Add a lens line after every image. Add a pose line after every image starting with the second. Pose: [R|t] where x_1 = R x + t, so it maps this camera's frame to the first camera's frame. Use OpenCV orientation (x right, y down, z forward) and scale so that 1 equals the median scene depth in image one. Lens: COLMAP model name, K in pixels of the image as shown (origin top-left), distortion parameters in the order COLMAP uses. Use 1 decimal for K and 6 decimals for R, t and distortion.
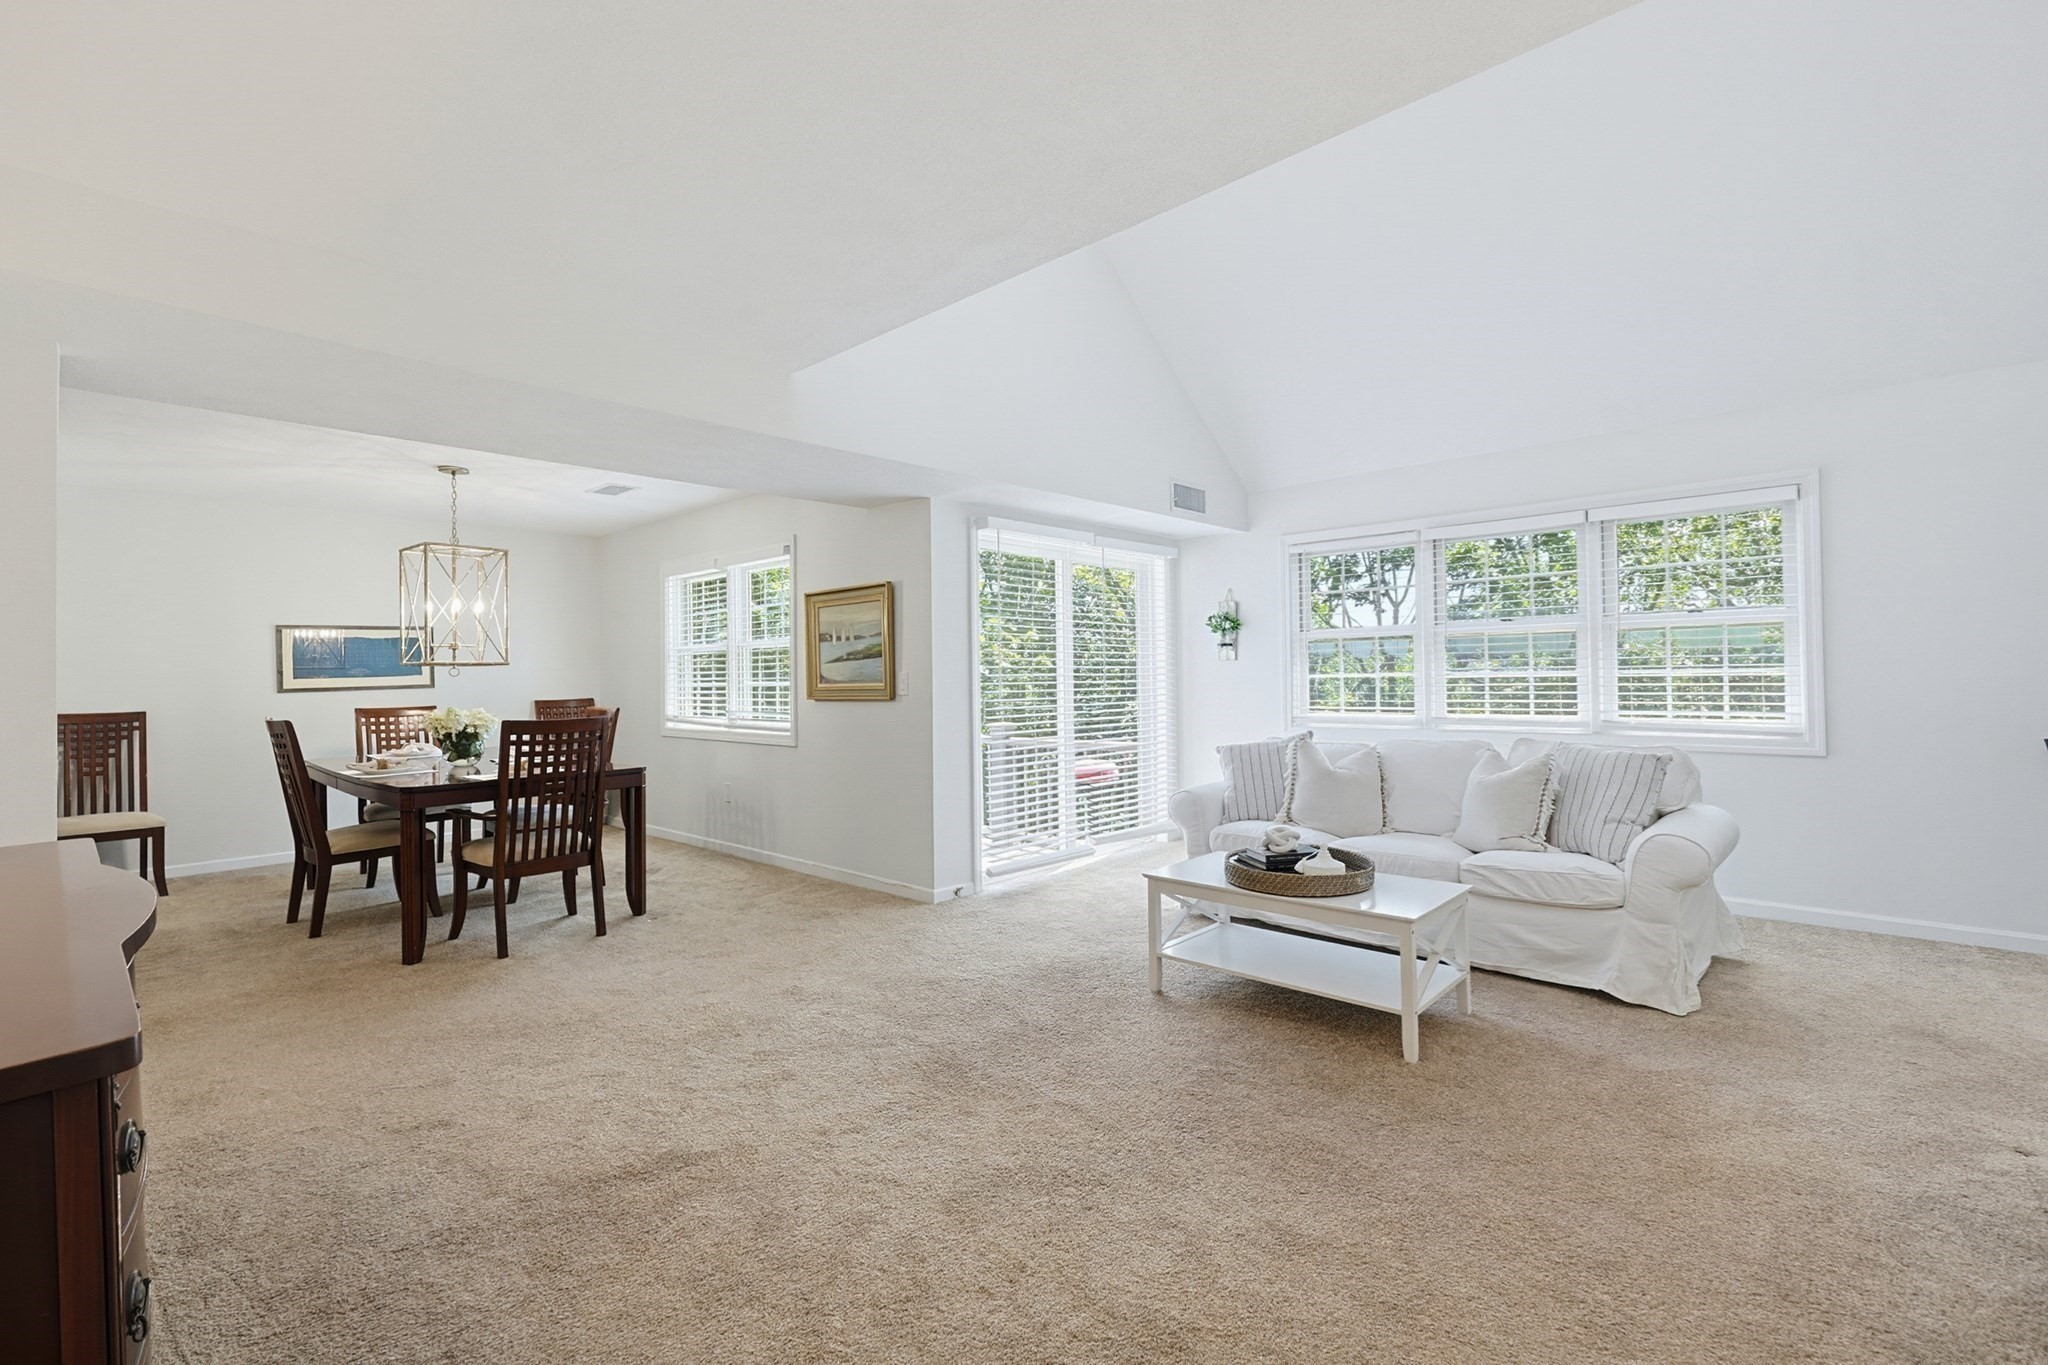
lens RADIAL K [[888.1, 0, 1038.6], [0, 888.1, 673.5], [0, 0, 1]] dist [-0.010108, 0.000017]
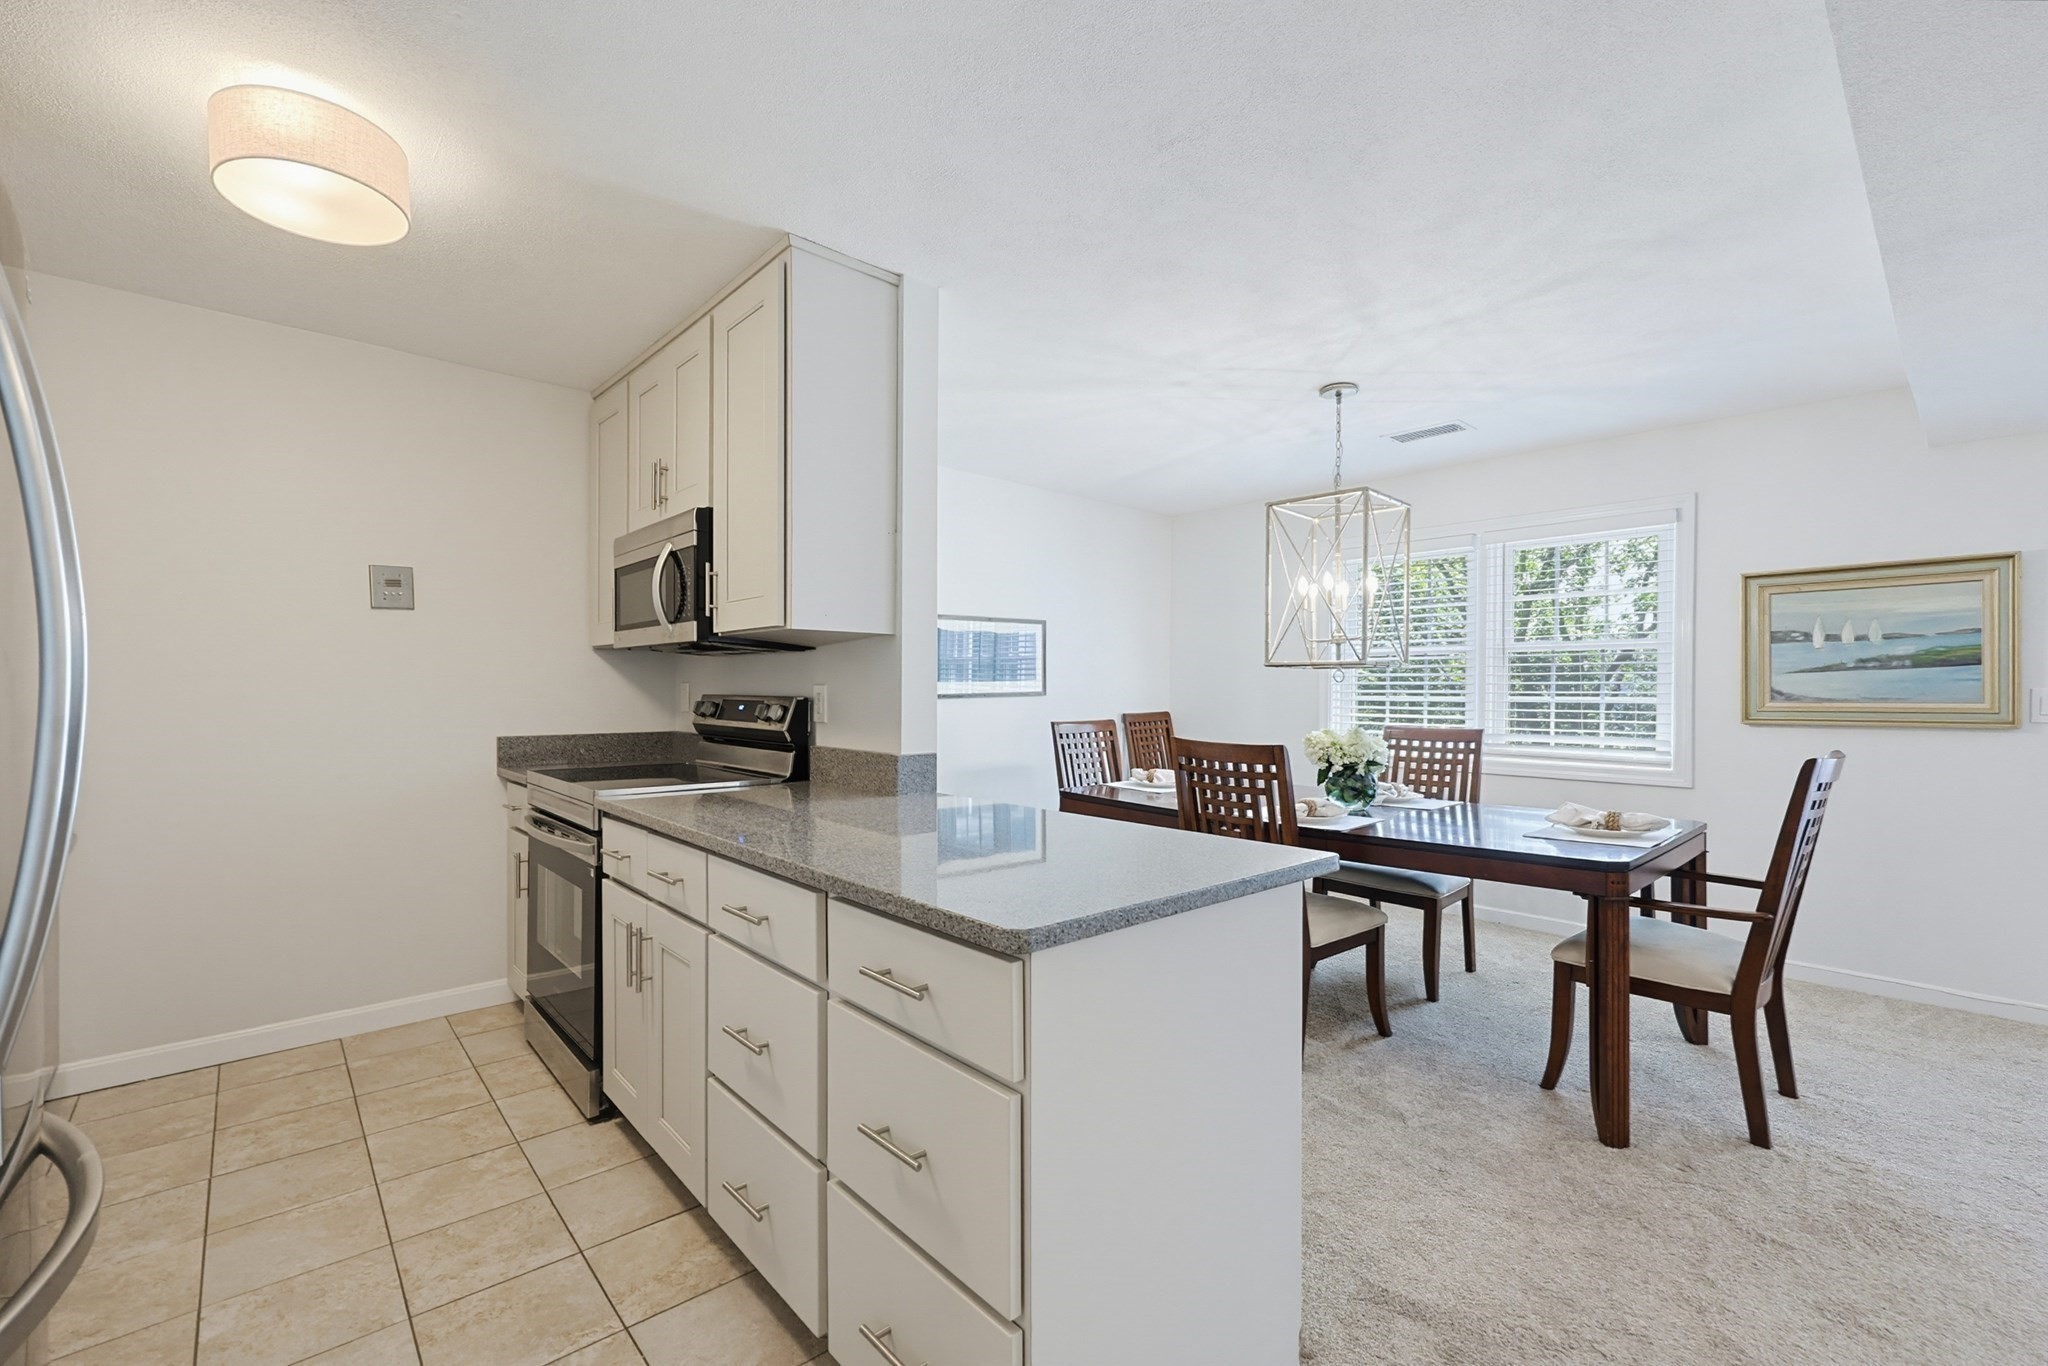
lens RADIAL K [[867.9, 0, 1034.9], [0, 867.9, 675.7], [0, 0, 1]] dist [-0.005018, -0.000347]
pose [[0.995975, 0.017472, -0.087908, -0.836996], [-0.018944, 0.999694, -0.015932, 0.013991], [0.087602, 0.017533, 0.996001, 0.281183]]
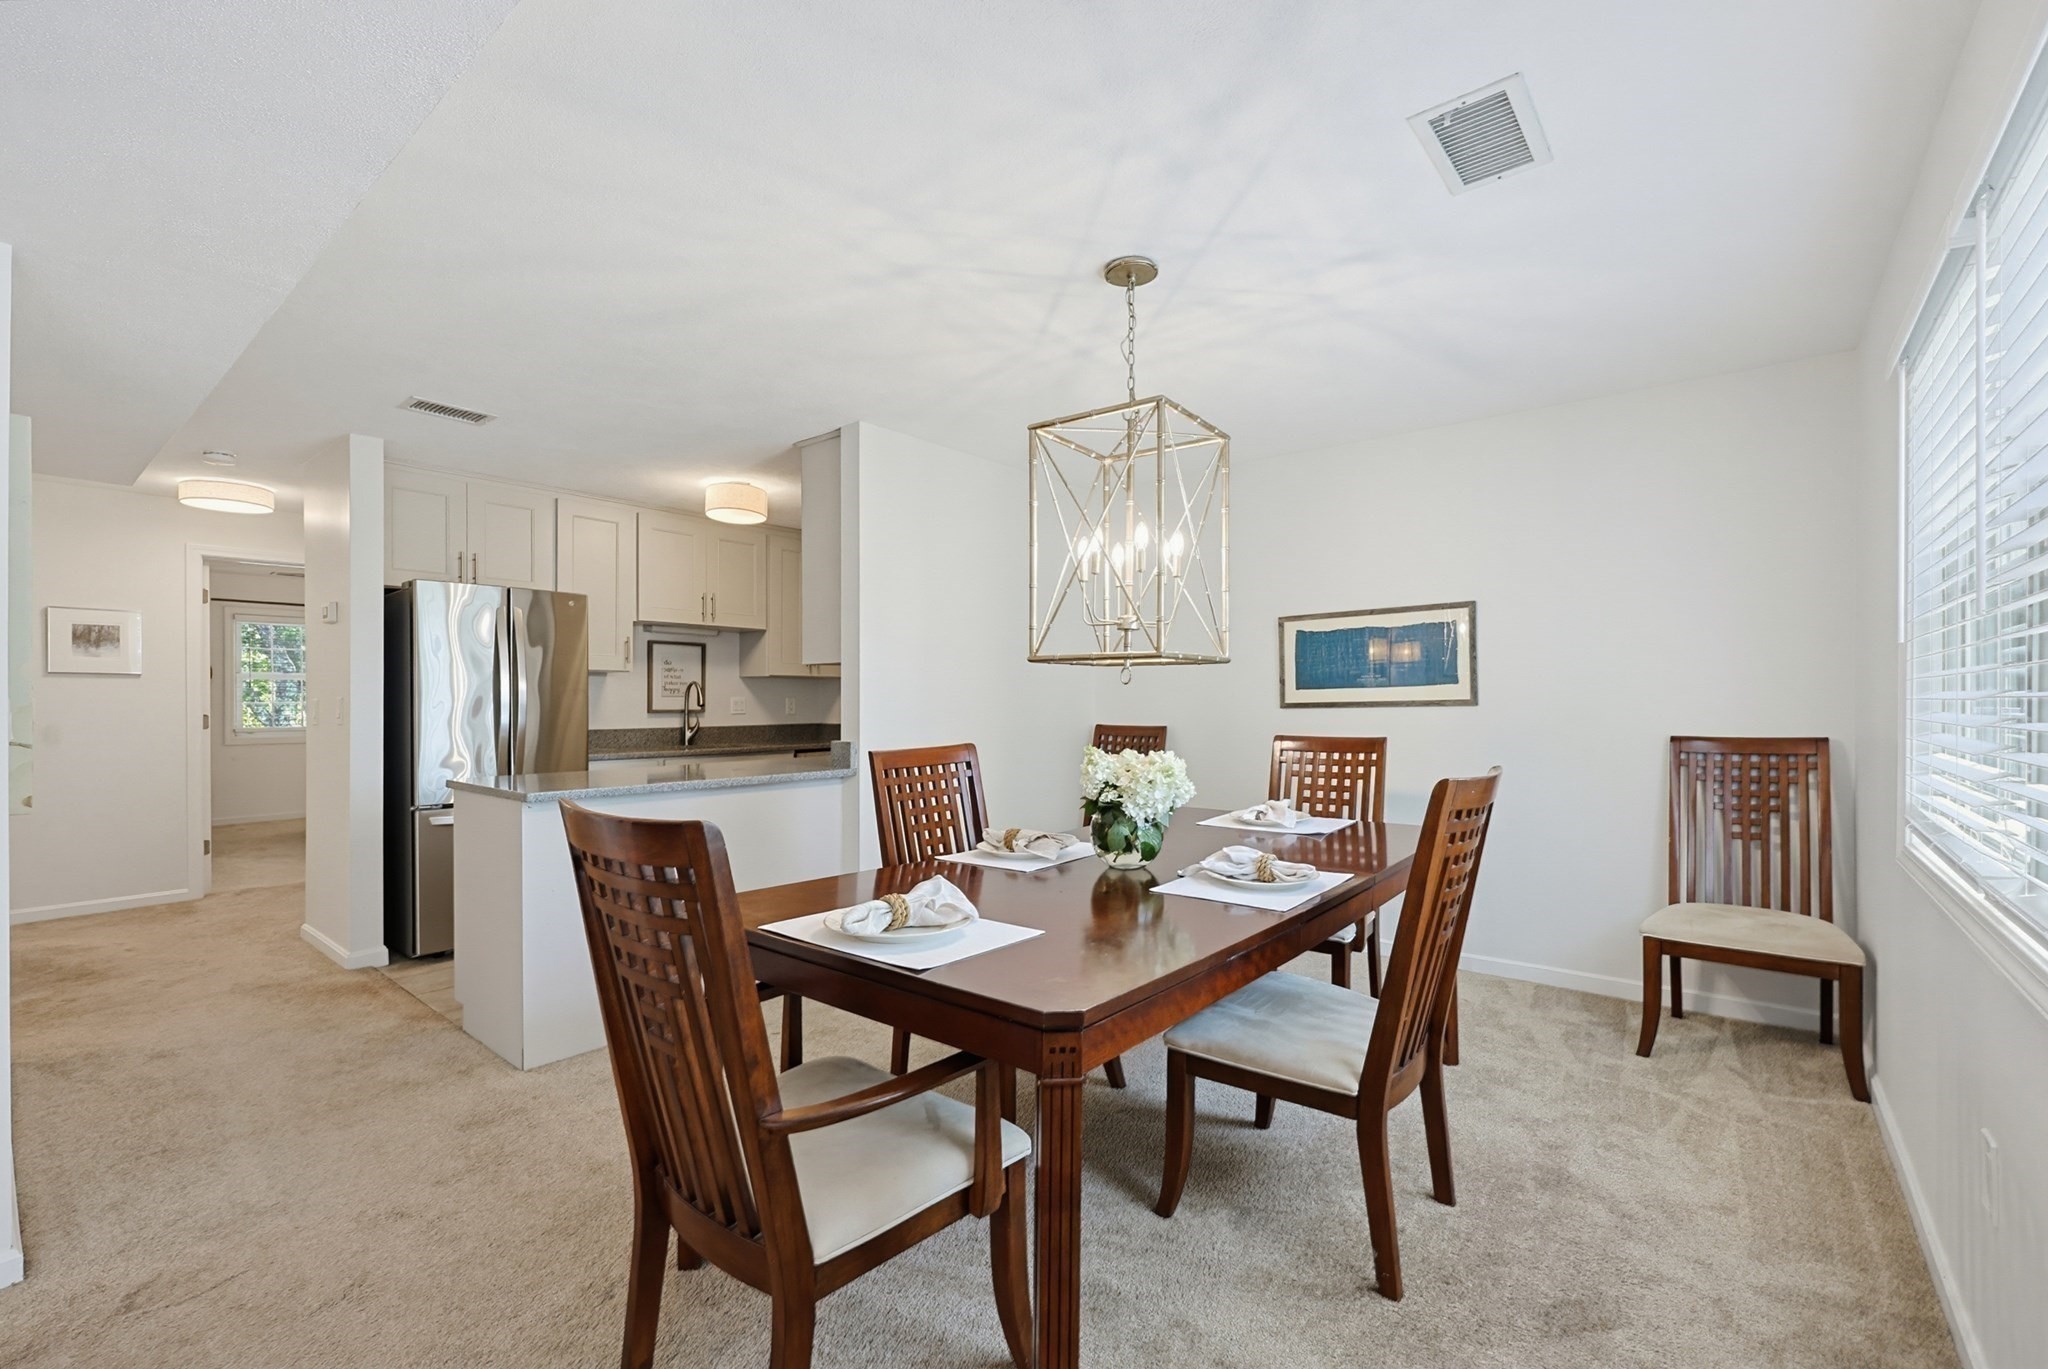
lens RADIAL K [[881.4, 0, 1027.3], [0, 881.4, 687.0], [0, 0, 1]] dist [0.001565, 0.000429]
pose [[0.061241, 0.000408, -0.998123, -0.166130], [0.000502, 1.000000, 0.000439, 0.004592], [0.998123, -0.000528, 0.061241, 0.899762]]
